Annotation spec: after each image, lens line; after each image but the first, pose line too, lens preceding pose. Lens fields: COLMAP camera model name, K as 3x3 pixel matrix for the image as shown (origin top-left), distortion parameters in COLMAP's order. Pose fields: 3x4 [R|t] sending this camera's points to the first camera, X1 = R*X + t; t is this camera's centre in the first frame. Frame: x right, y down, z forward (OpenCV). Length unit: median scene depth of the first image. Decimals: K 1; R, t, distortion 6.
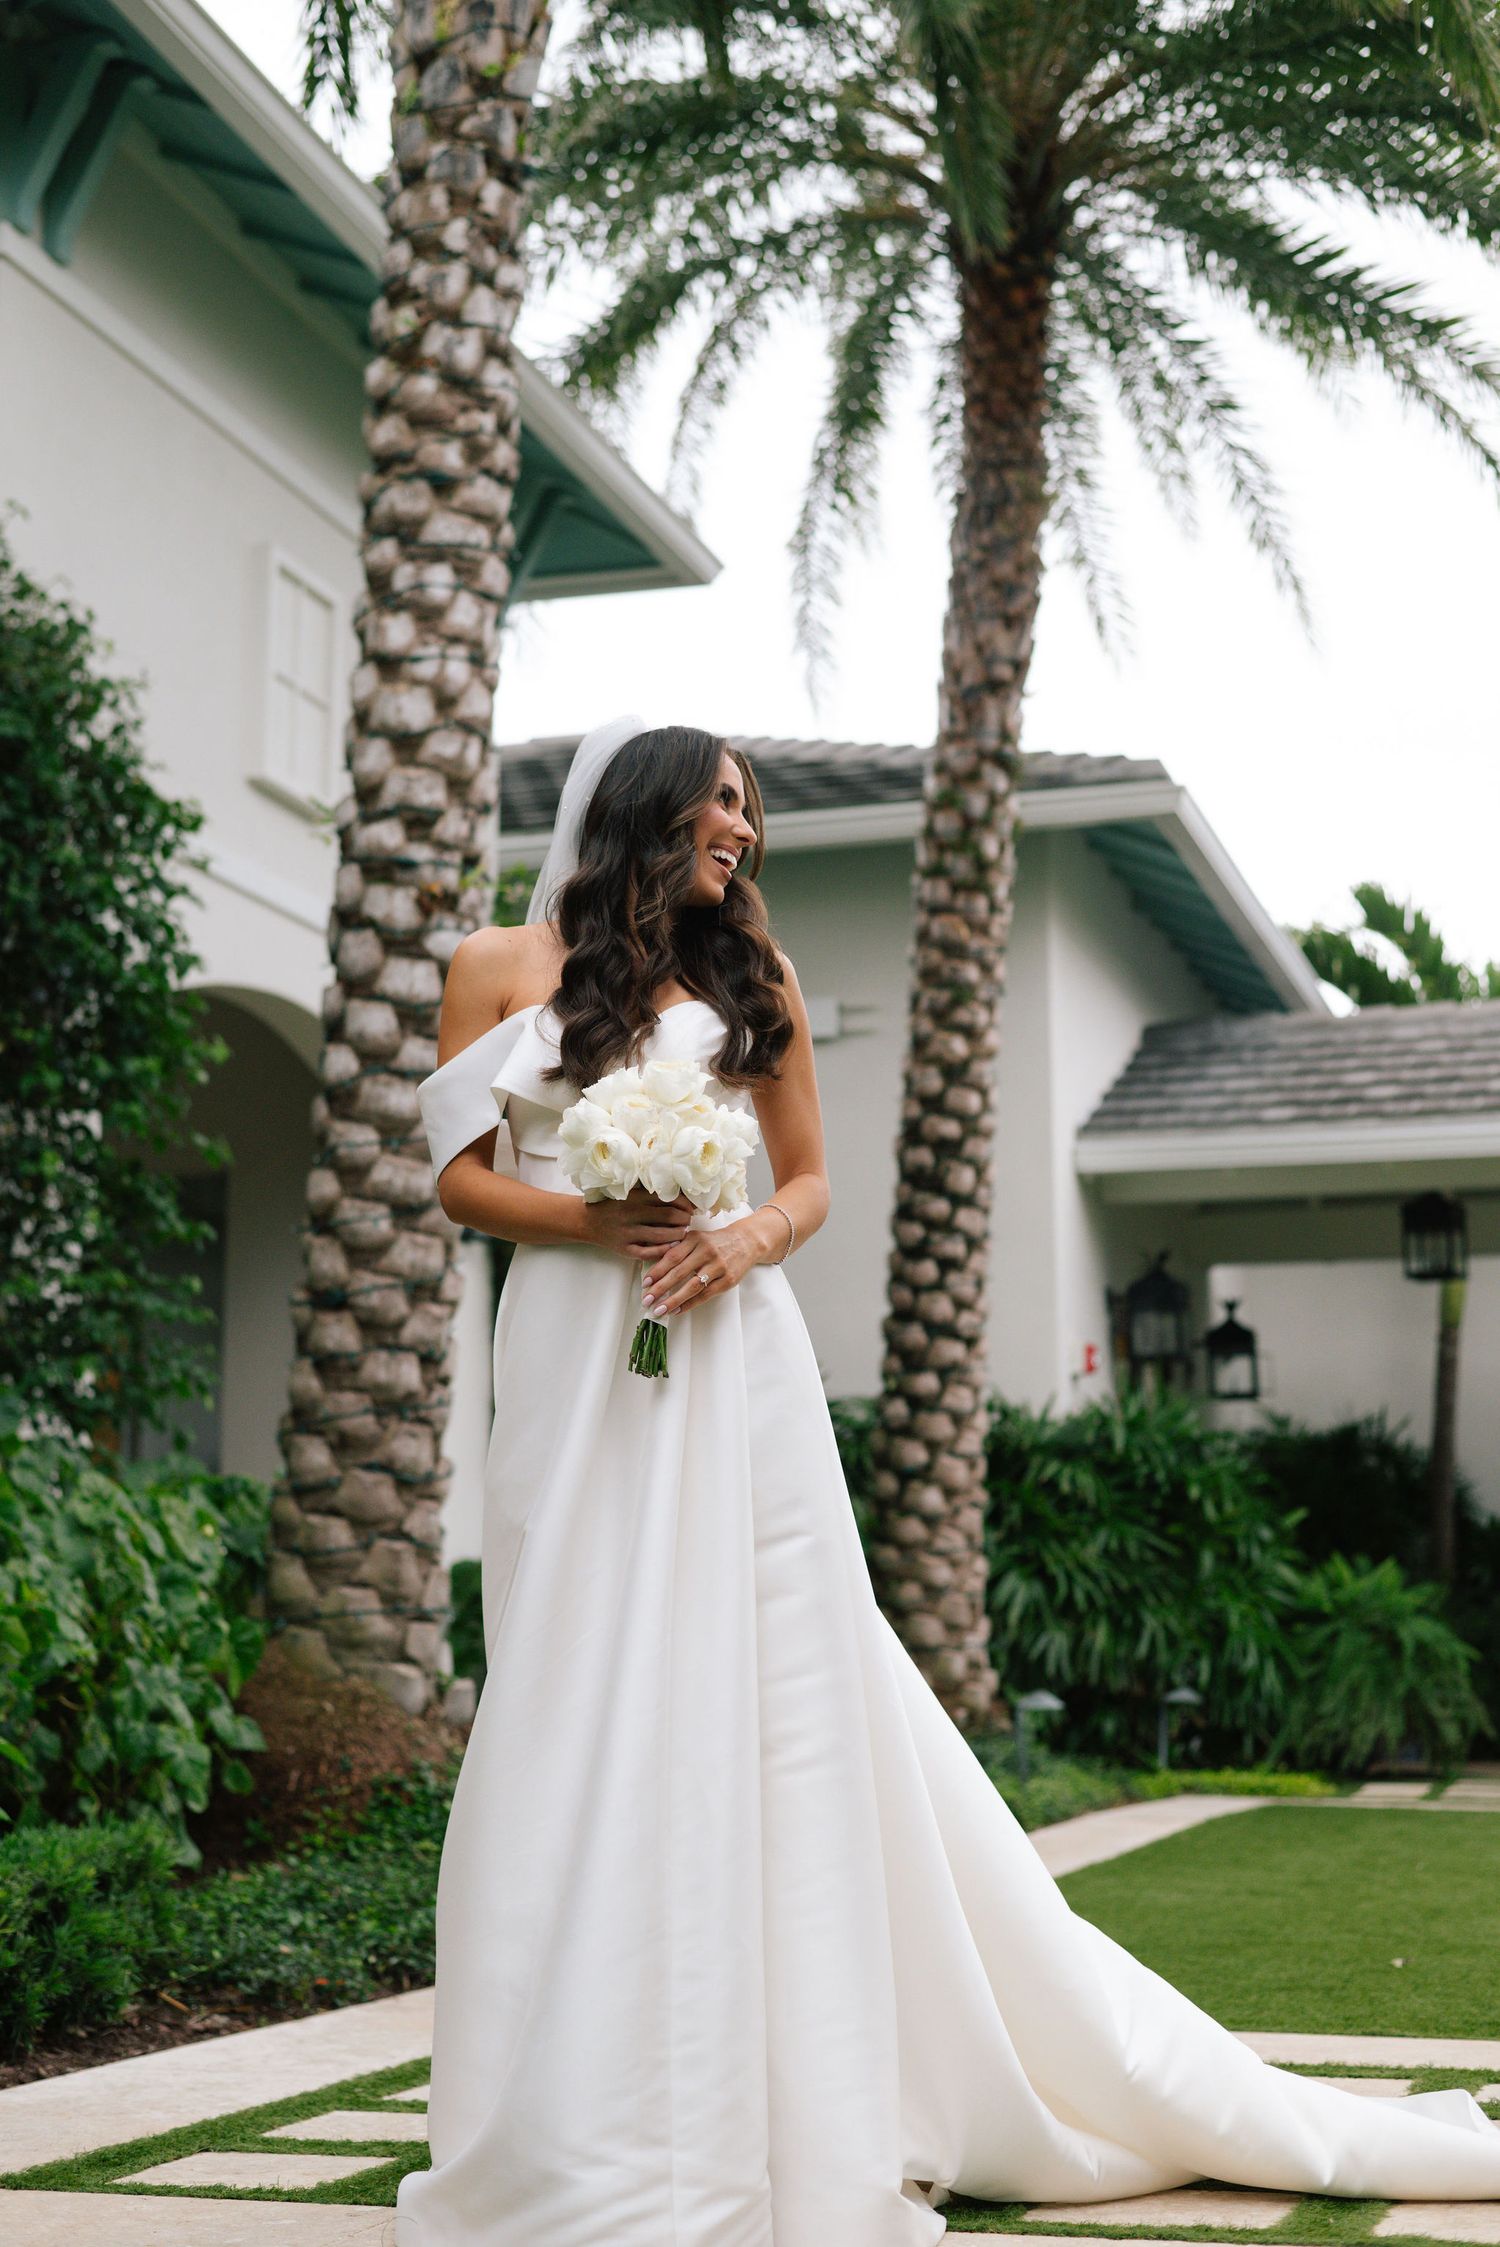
lens RADIAL K [[3337.7, 0, 750.0], [0, 3337.7, 1123.5], [0, 0, 1]] dist [-0.009771, 0.027049]
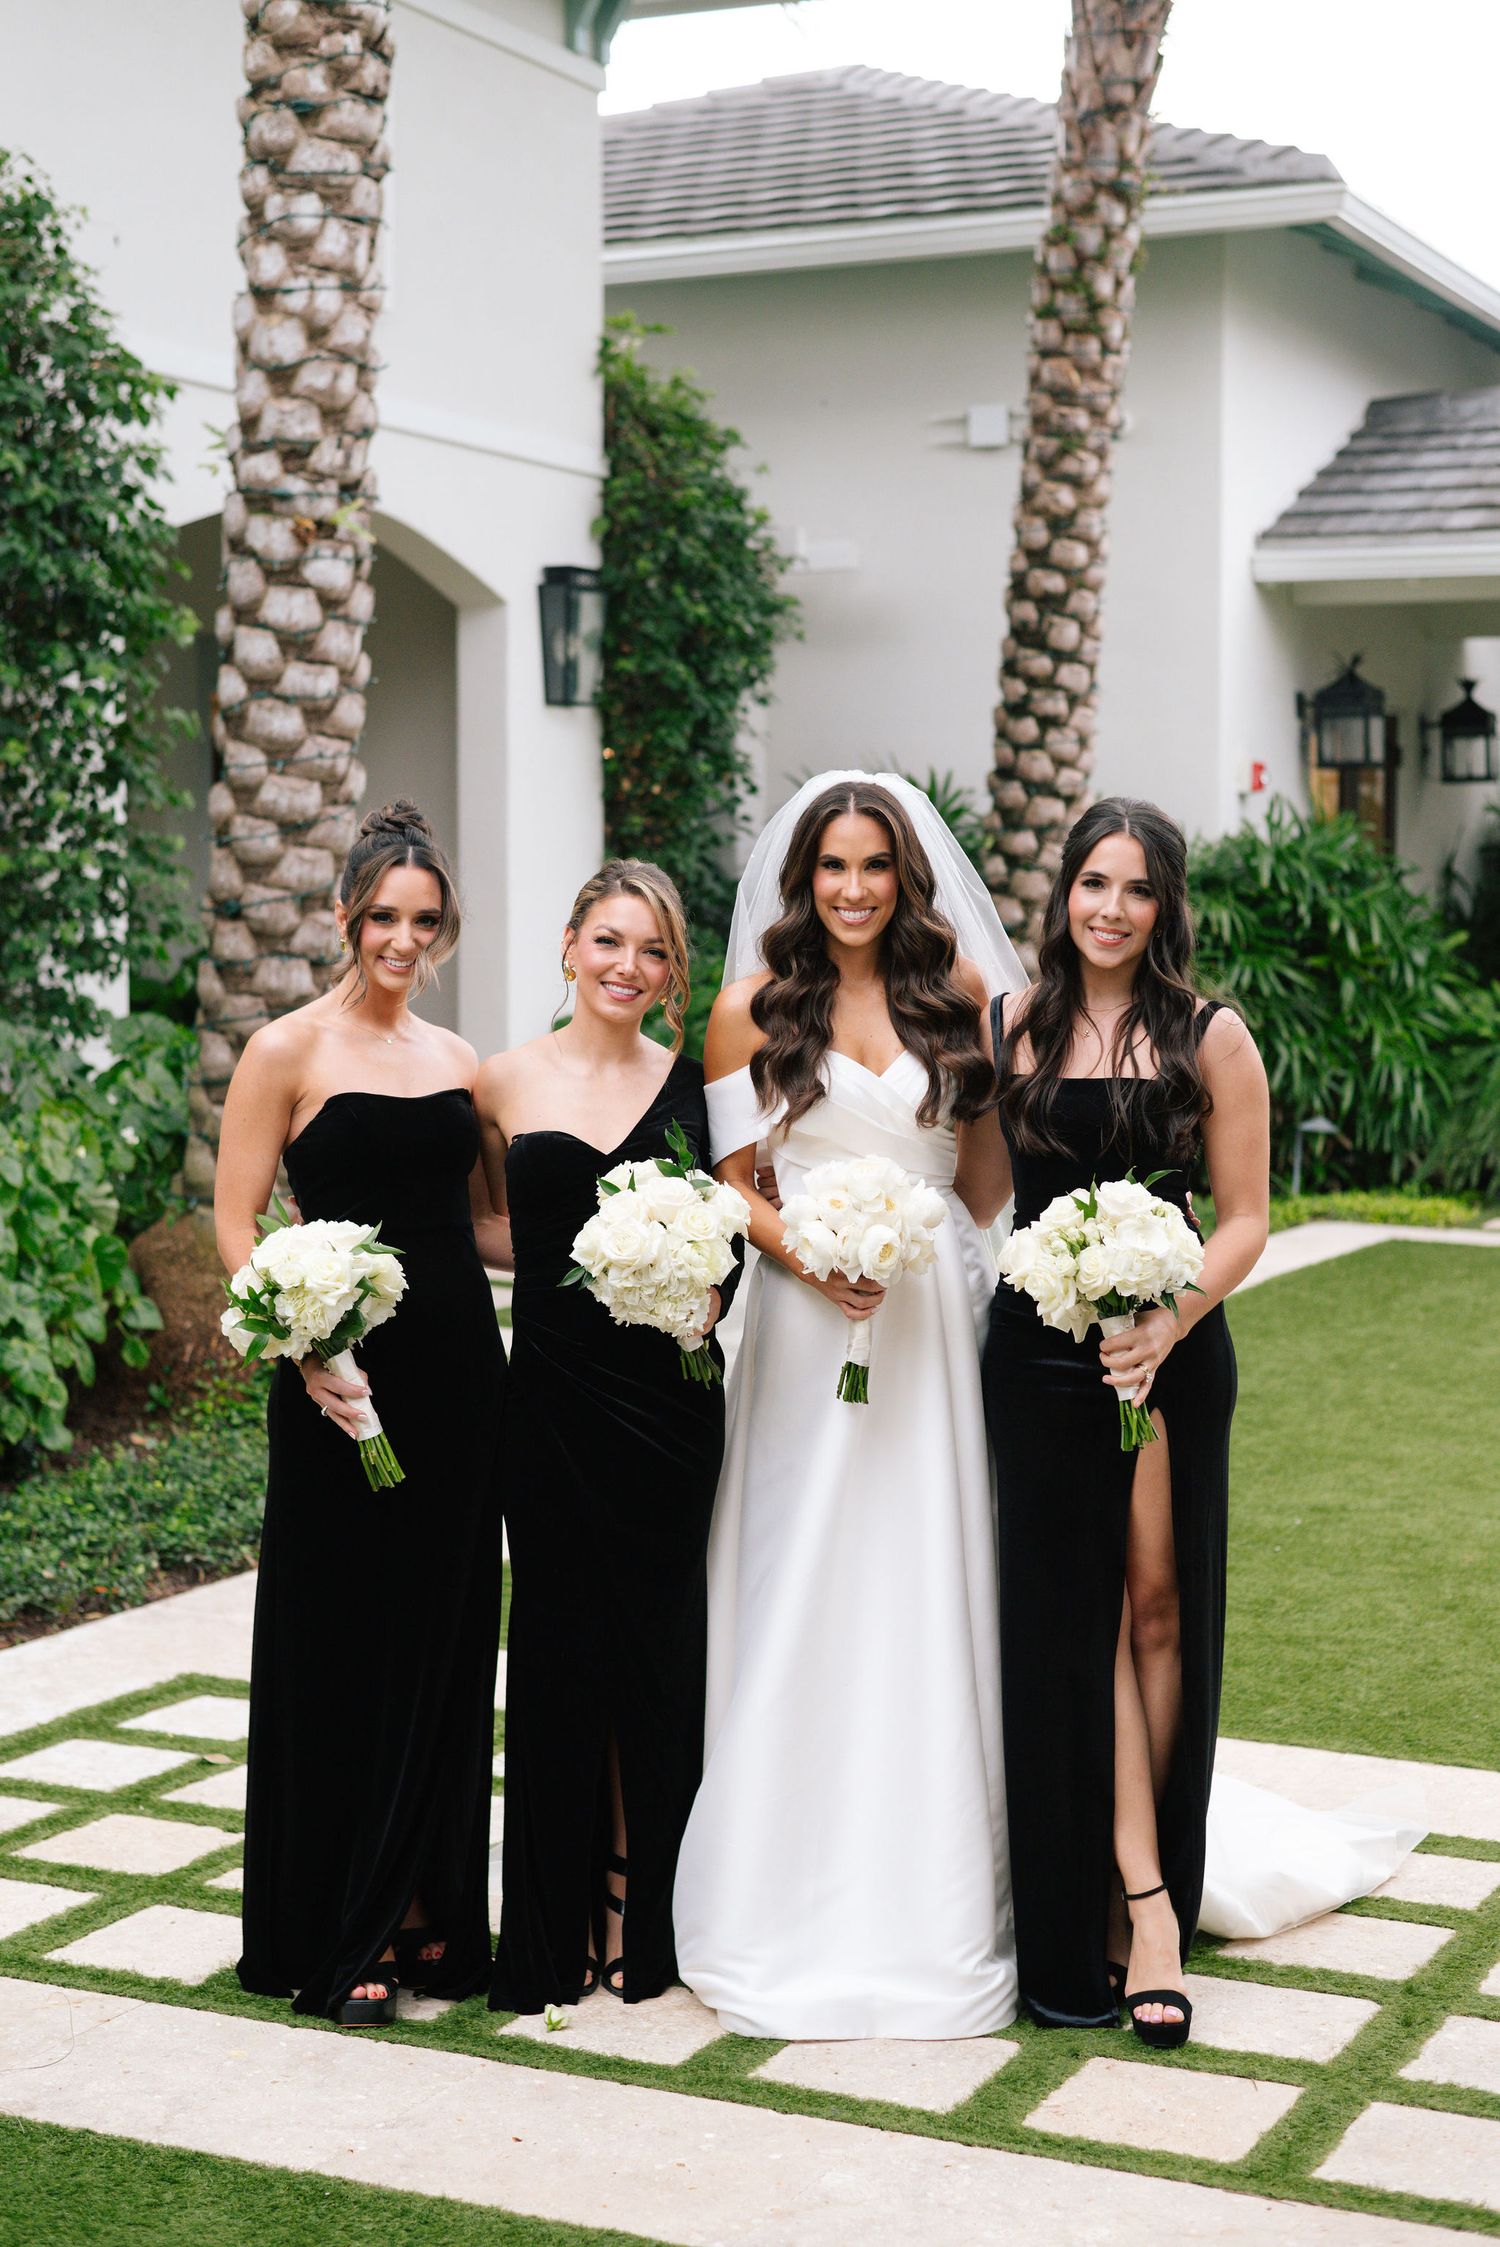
lens RADIAL K [[3481.3, 0, 726.6], [0, 3481.3, 1117.2], [0, 0, 1]] dist [0.009298, 0.004387]
pose [[0.988755, 0.013344, -0.148950, 0.197383], [0.020520, 0.974483, 0.223522, -0.126953], [0.148132, -0.224065, 0.963251, -0.078134]]
